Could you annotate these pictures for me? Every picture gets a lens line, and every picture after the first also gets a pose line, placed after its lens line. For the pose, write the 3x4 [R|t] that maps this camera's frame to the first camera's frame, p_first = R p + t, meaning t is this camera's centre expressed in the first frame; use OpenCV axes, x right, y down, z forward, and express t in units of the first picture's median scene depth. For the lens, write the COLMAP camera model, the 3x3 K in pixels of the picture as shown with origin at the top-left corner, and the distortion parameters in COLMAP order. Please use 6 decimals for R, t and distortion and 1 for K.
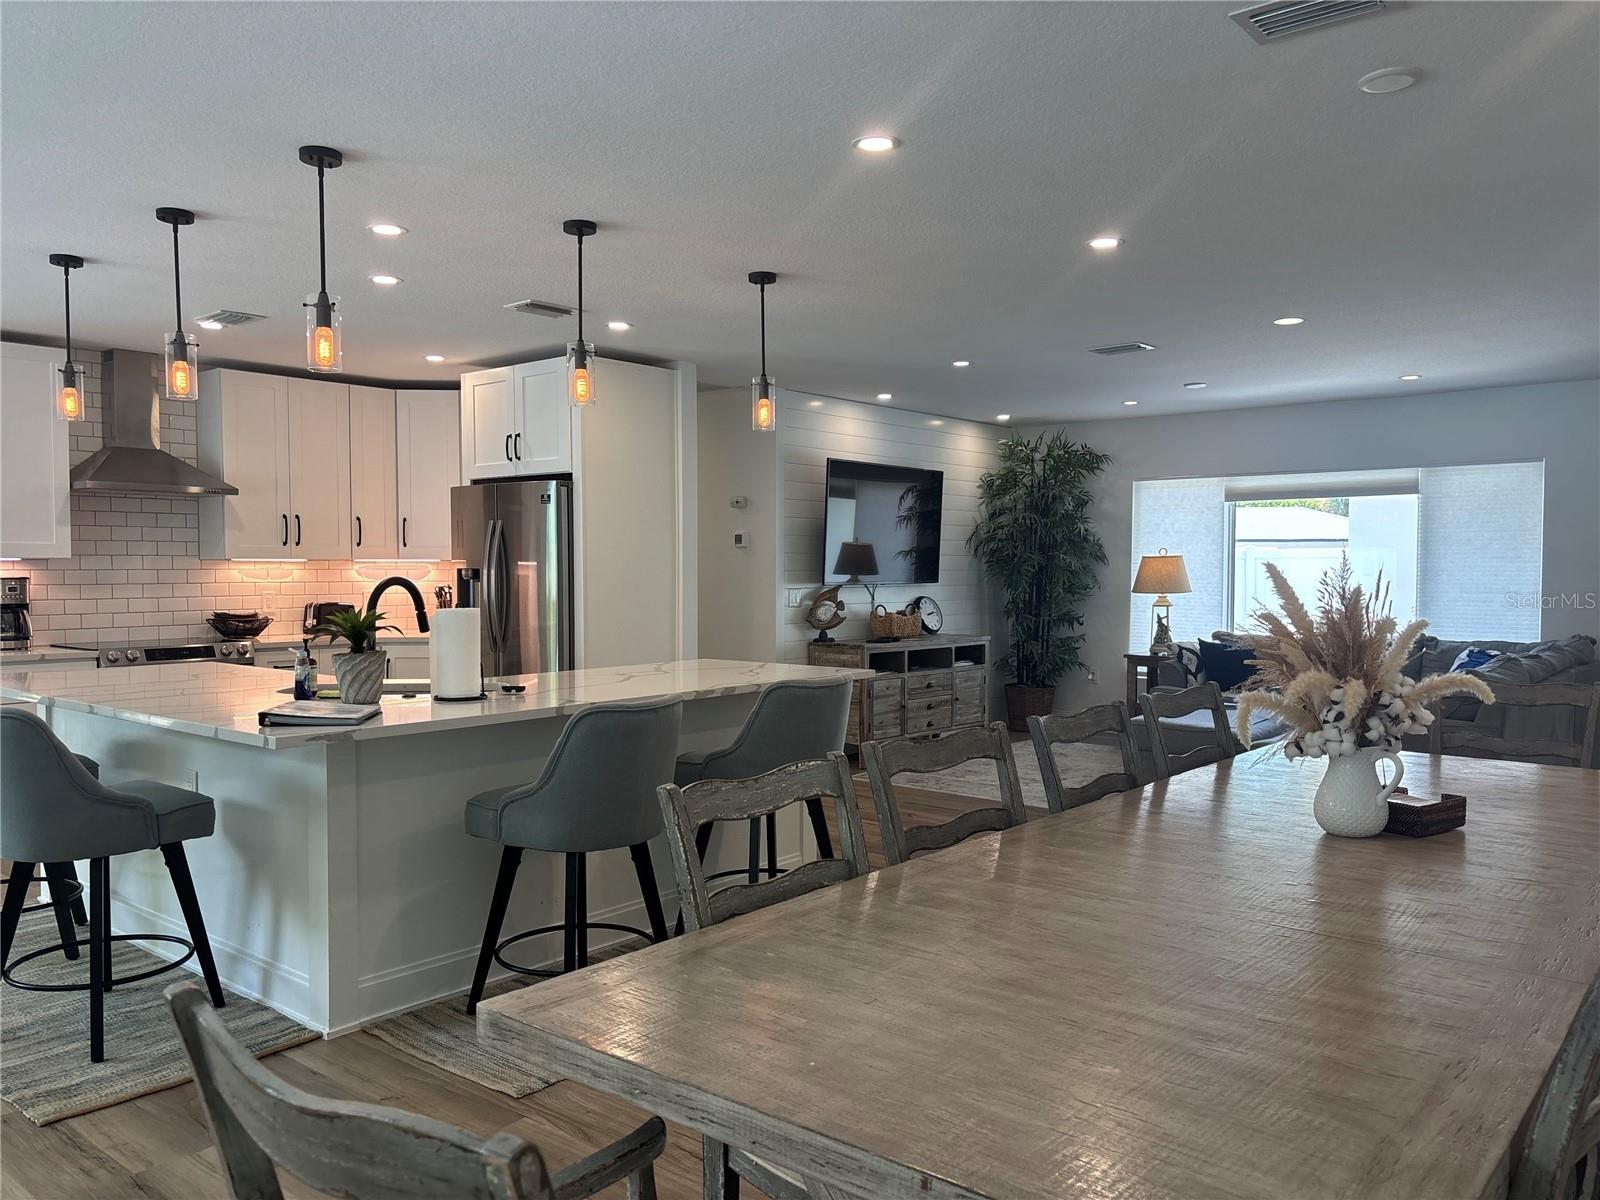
lens RADIAL K [[1210.4, 0, 801.7], [0, 1210.4, 600.7], [0, 0, 1]] dist [0.049944, -0.047183]
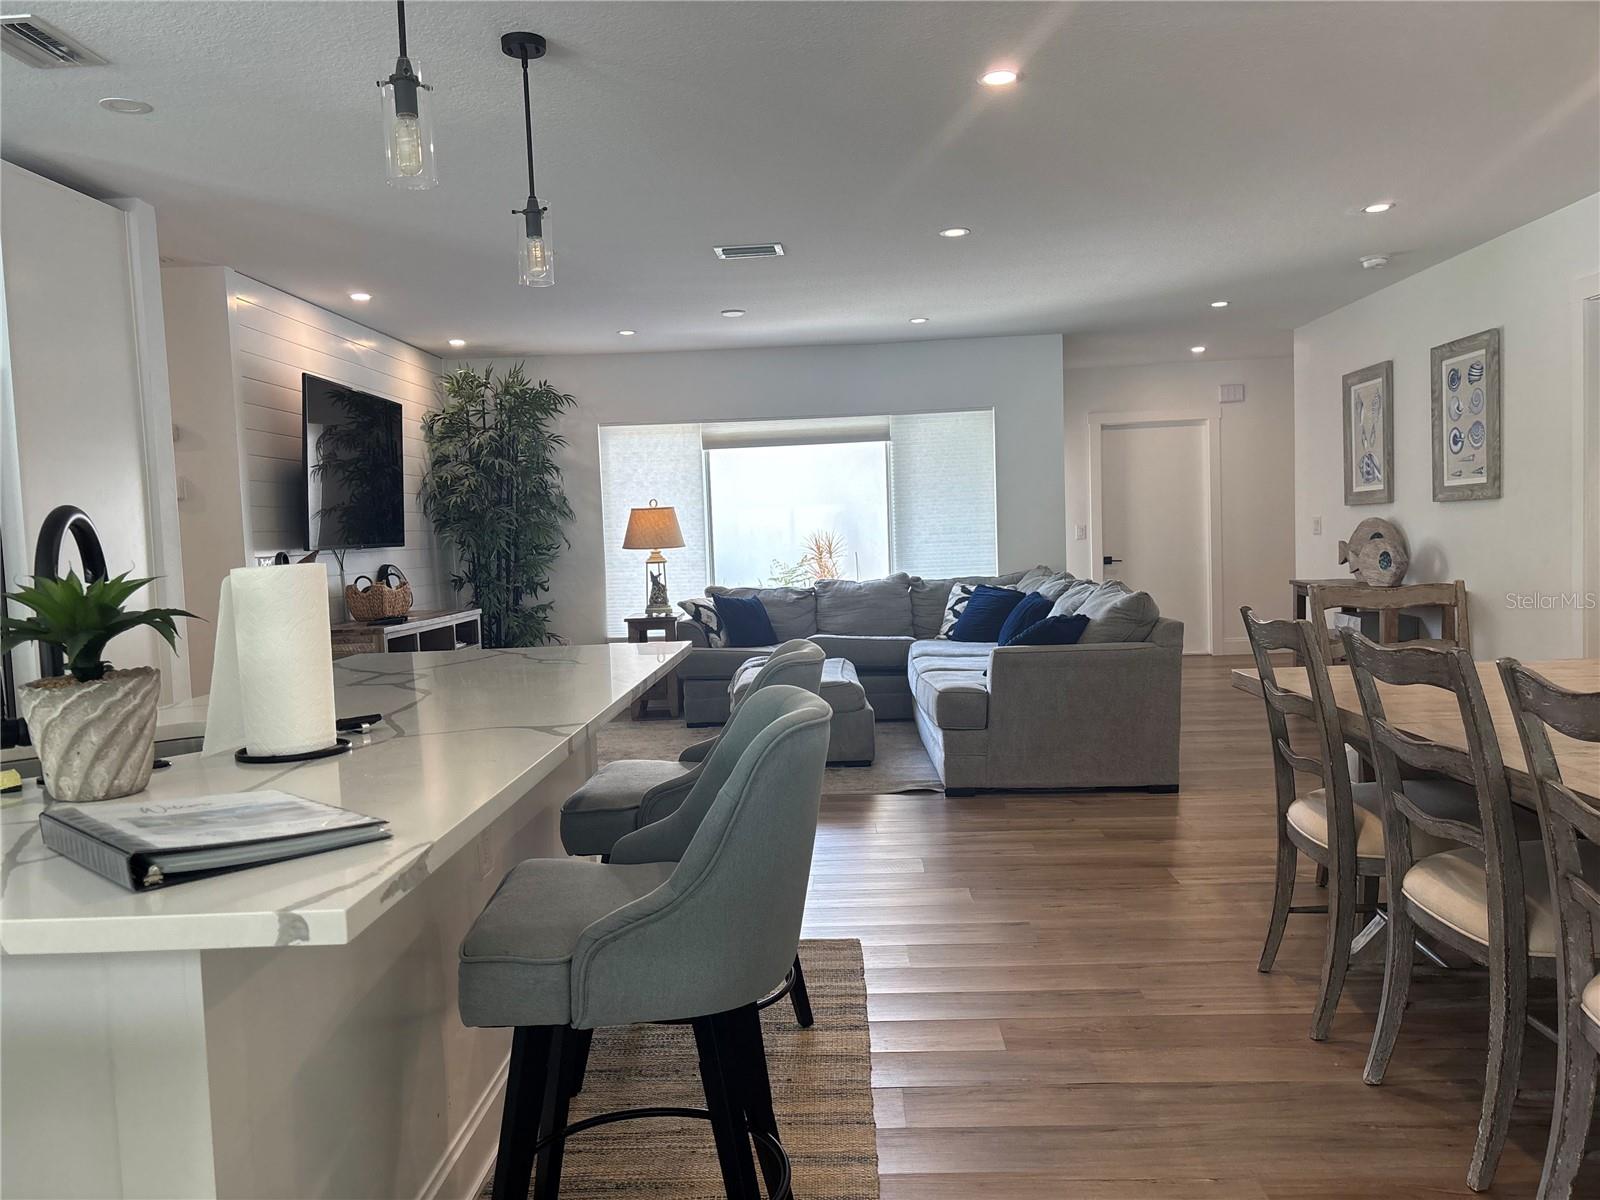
lens RADIAL K [[1210.4, 0, 810.9], [0, 1210.4, 631.7], [0, 0, 1]] dist [0.049944, -0.047183]
pose [[0.785404, -0.081373, 0.613612, -0.175101], [0.054923, 0.996573, 0.061859, 0.006024], [-0.616542, -0.014883, 0.787181, 0.211559]]
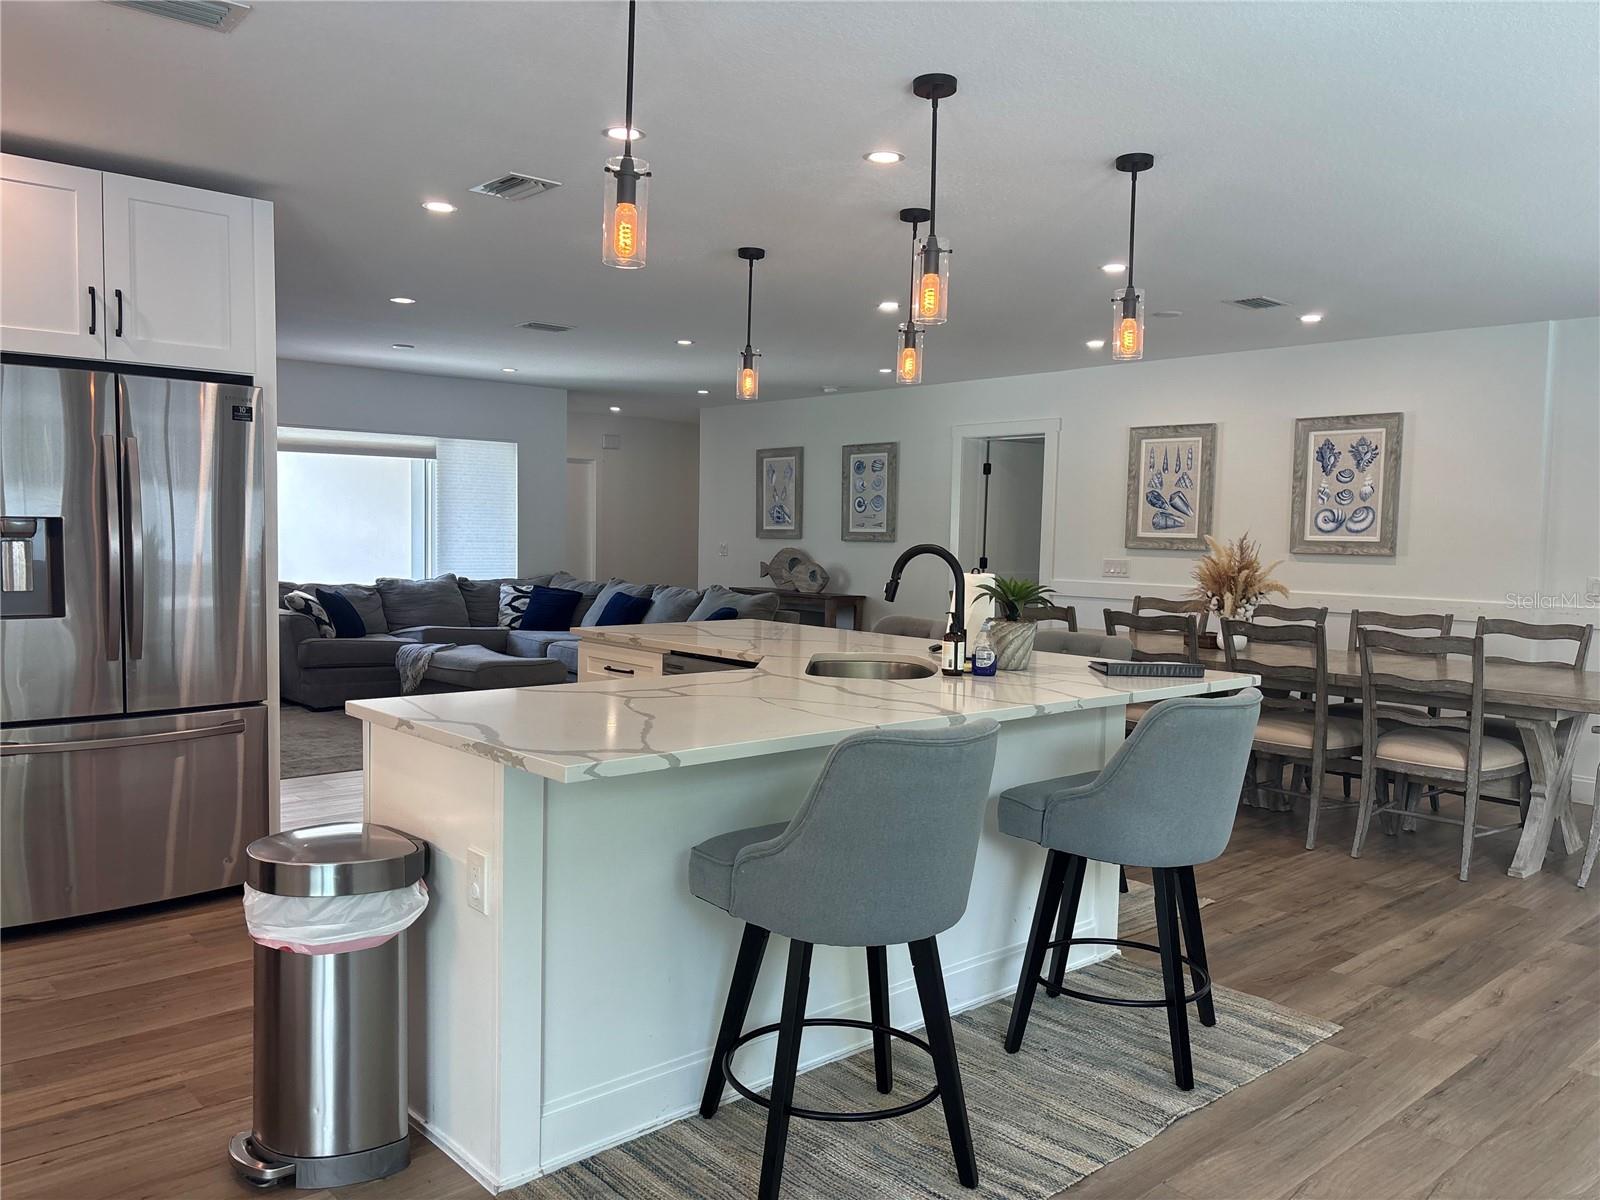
lens RADIAL K [[1210.4, 0, 806.5], [0, 1210.4, 616.1], [0, 0, 1]] dist [0.049944, -0.047183]
pose [[0.133695, -0.069278, 0.988598, -0.584458], [0.003999, 0.997583, 0.069367, -0.014223], [-0.991014, -0.005321, 0.133649, 0.436049]]
